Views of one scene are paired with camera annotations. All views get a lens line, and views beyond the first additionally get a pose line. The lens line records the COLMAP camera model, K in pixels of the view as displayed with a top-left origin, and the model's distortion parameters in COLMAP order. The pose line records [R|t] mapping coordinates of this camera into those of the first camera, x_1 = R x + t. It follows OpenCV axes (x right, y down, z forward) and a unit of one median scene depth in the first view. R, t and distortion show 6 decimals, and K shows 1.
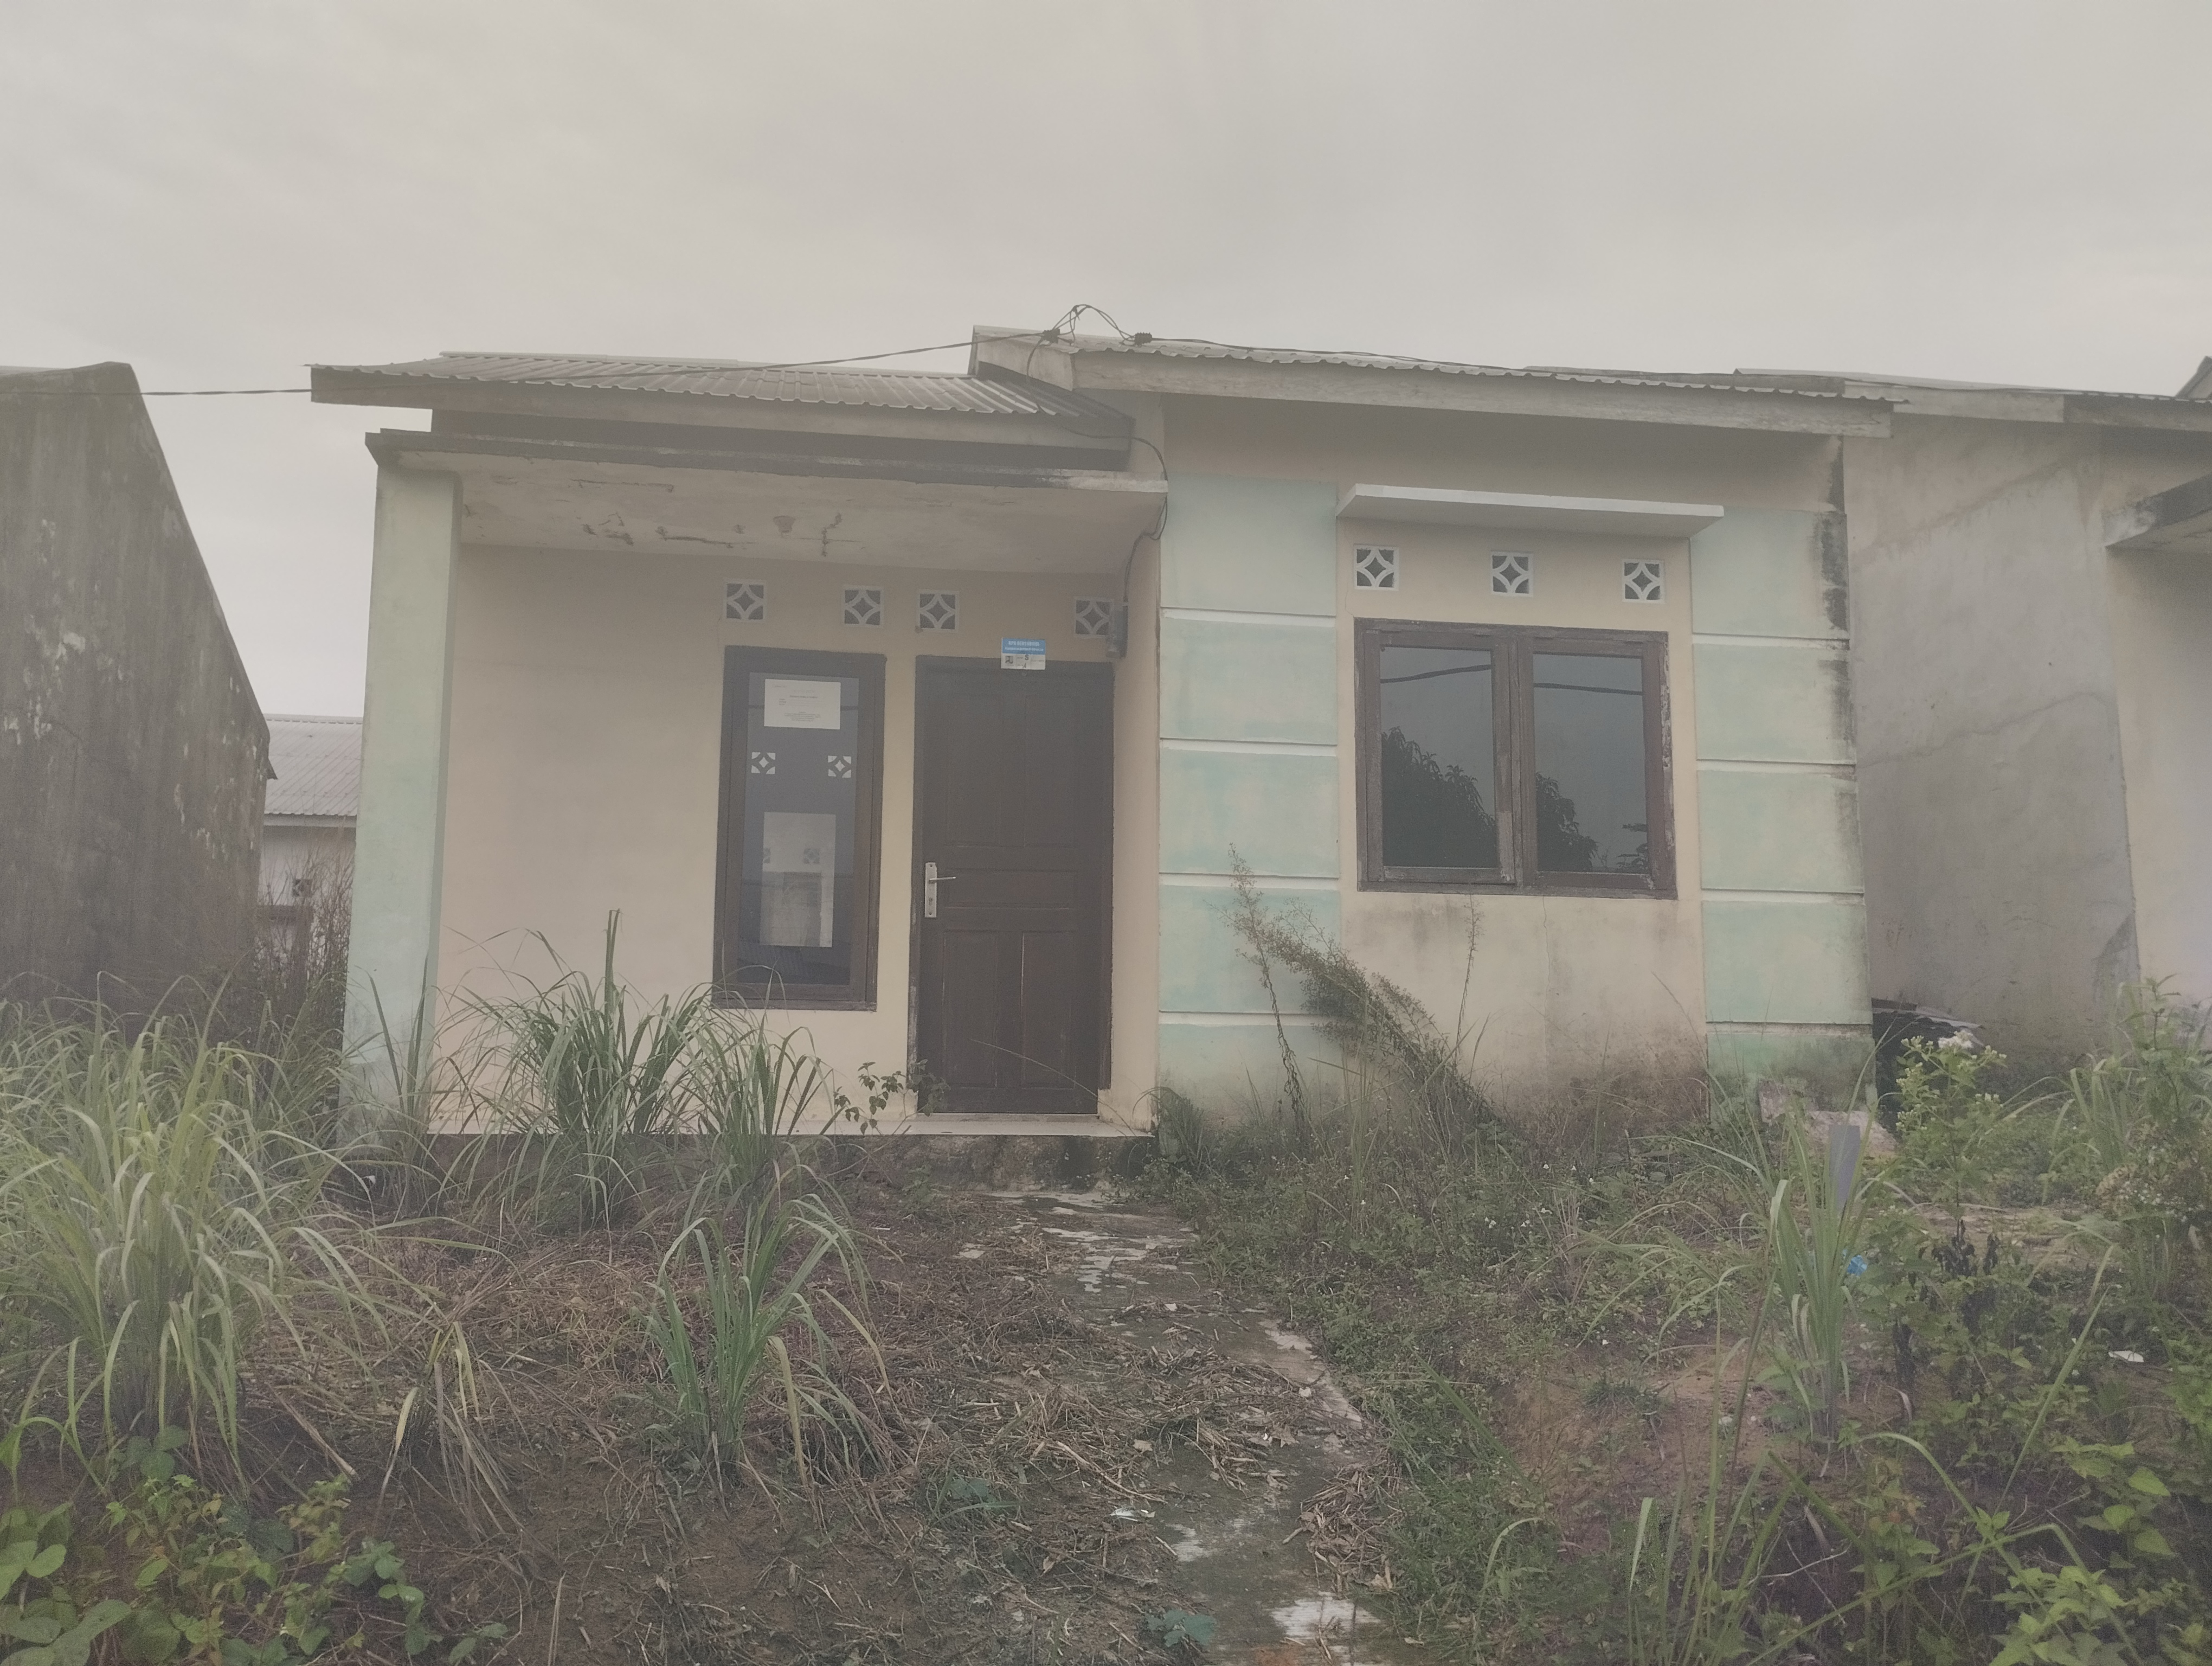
lens RADIAL K [[1658.9, 0, 1107.4], [0, 1658.9, 834.6], [0, 0, 1]] dist [0.033896, 0.002033]
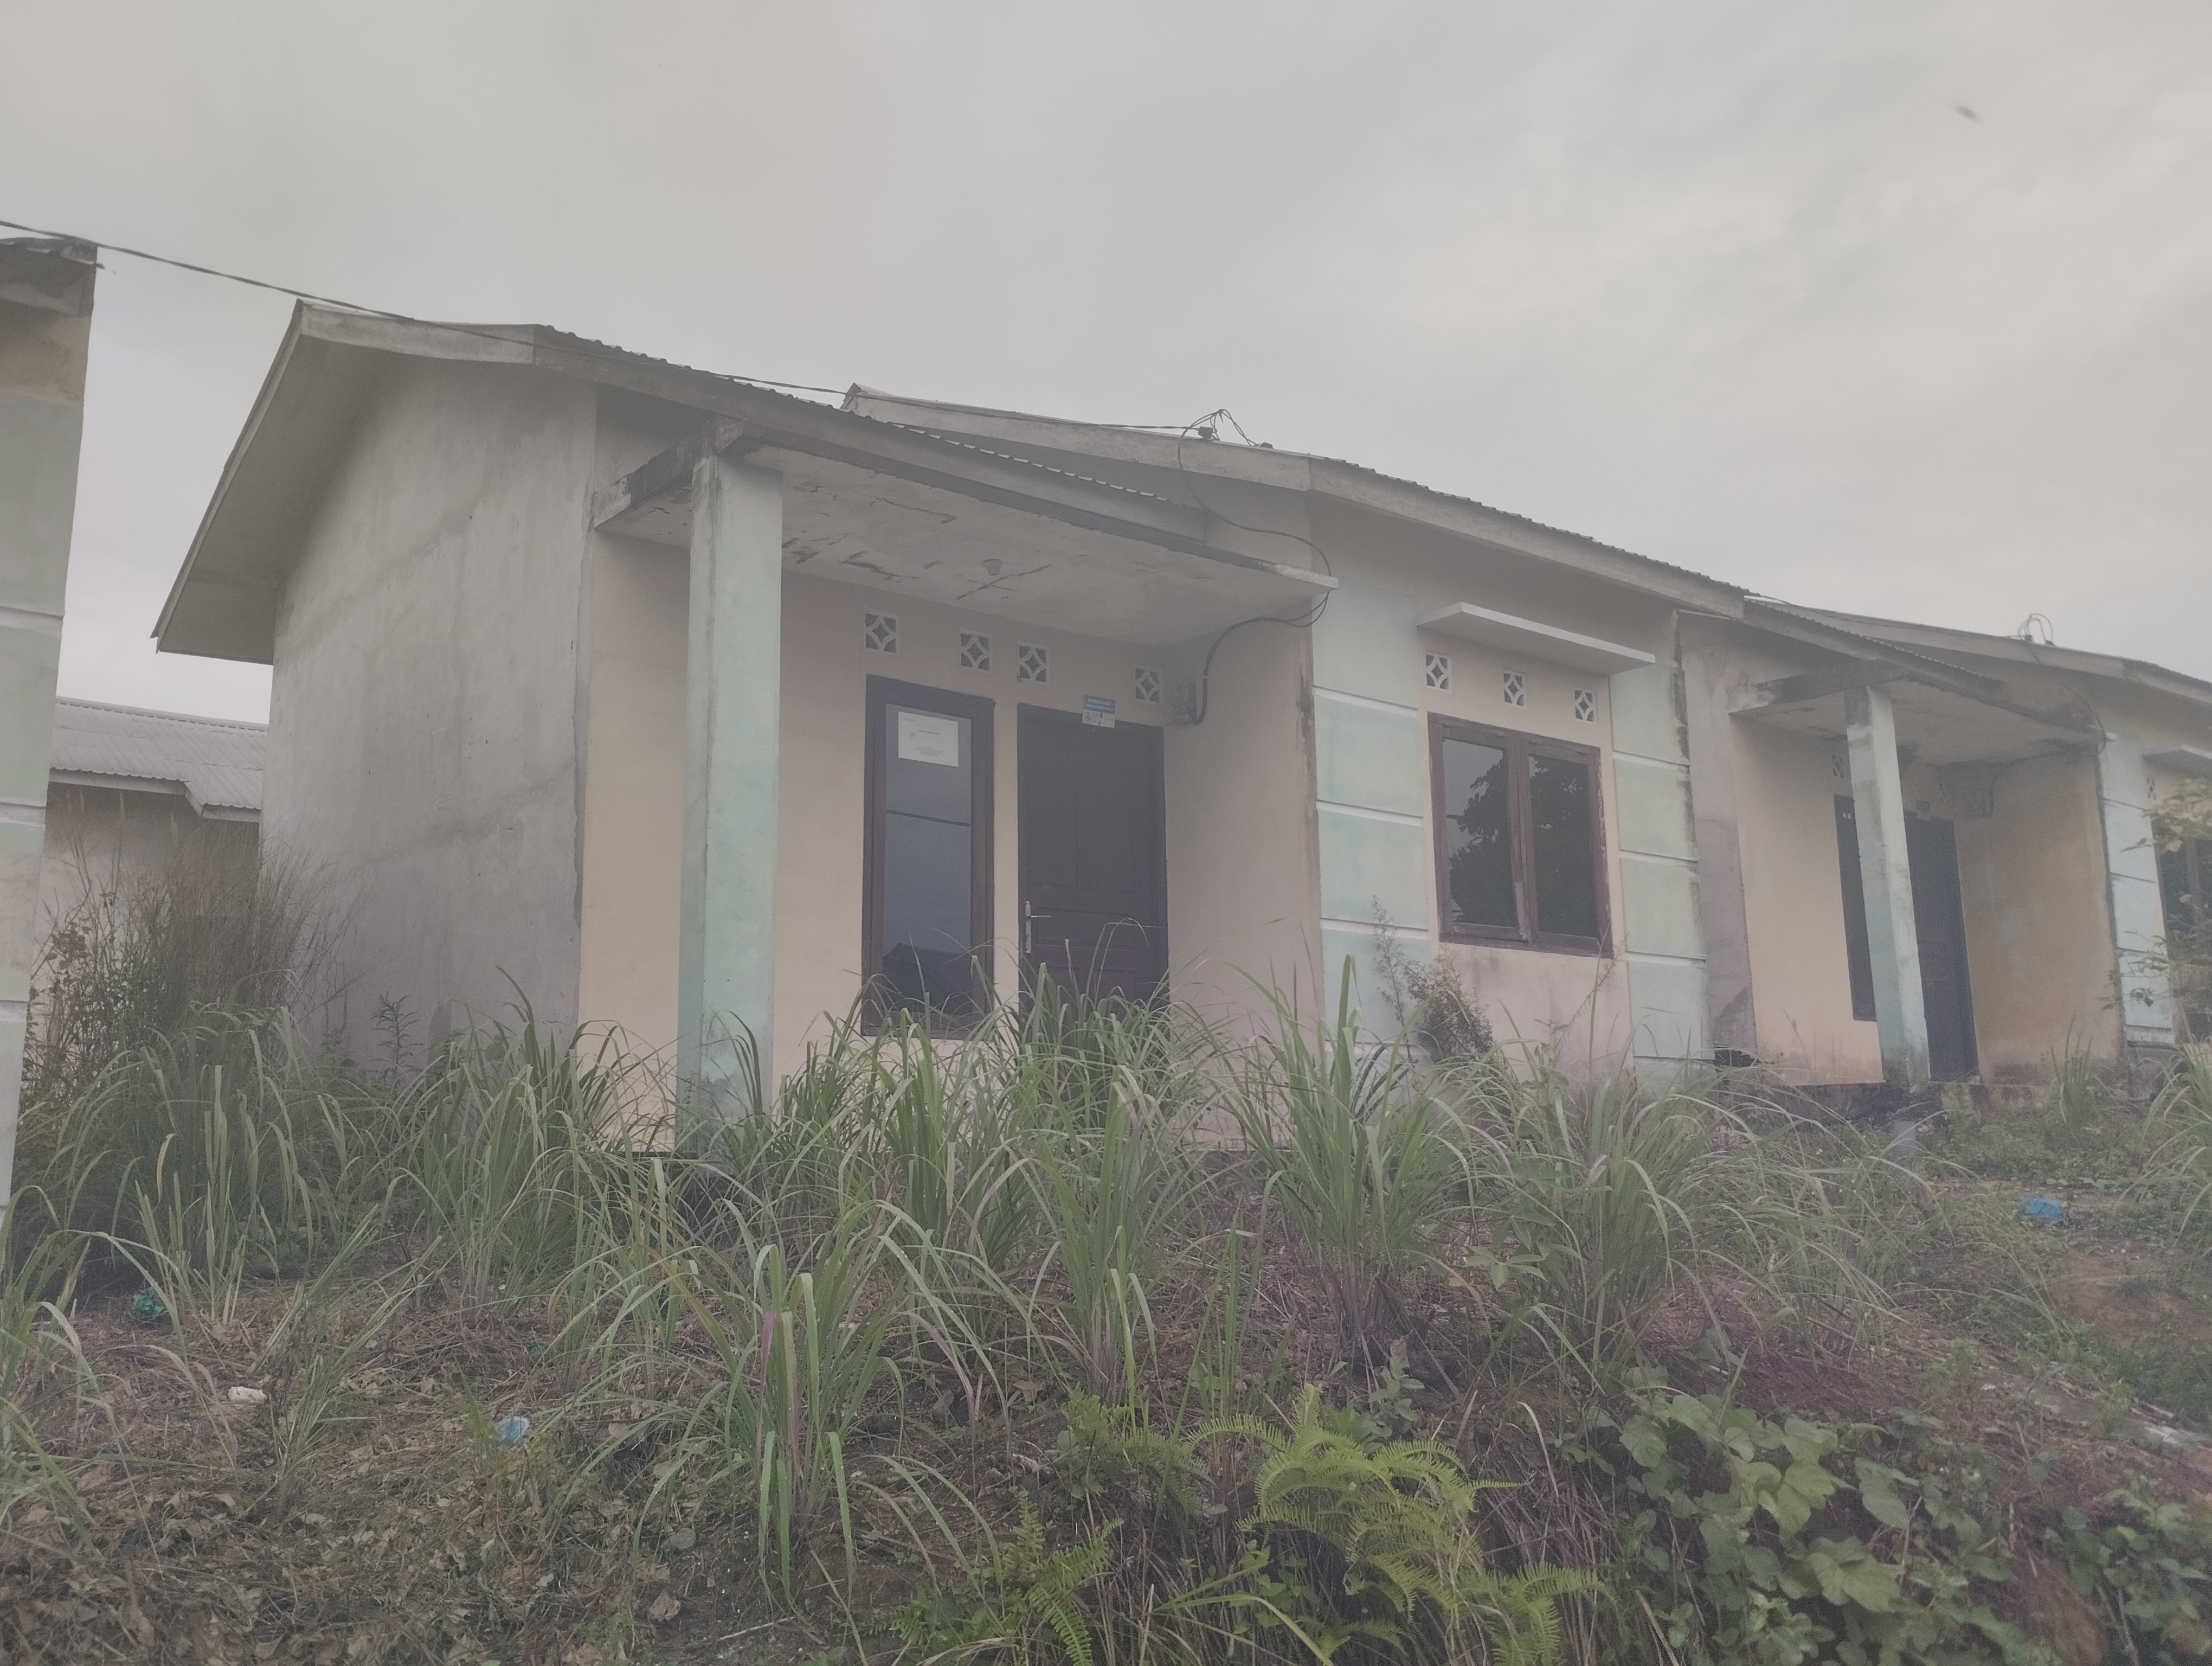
lens RADIAL K [[1658.9, 0, 1109.0], [0, 1658.9, 835.4], [0, 0, 1]] dist [0.033896, 0.002033]
pose [[0.886077, 0.067010, 0.458669, -0.562827], [-0.043232, 0.997129, -0.062160, 0.039138], [-0.461518, 0.035249, 0.886430, 0.053313]]
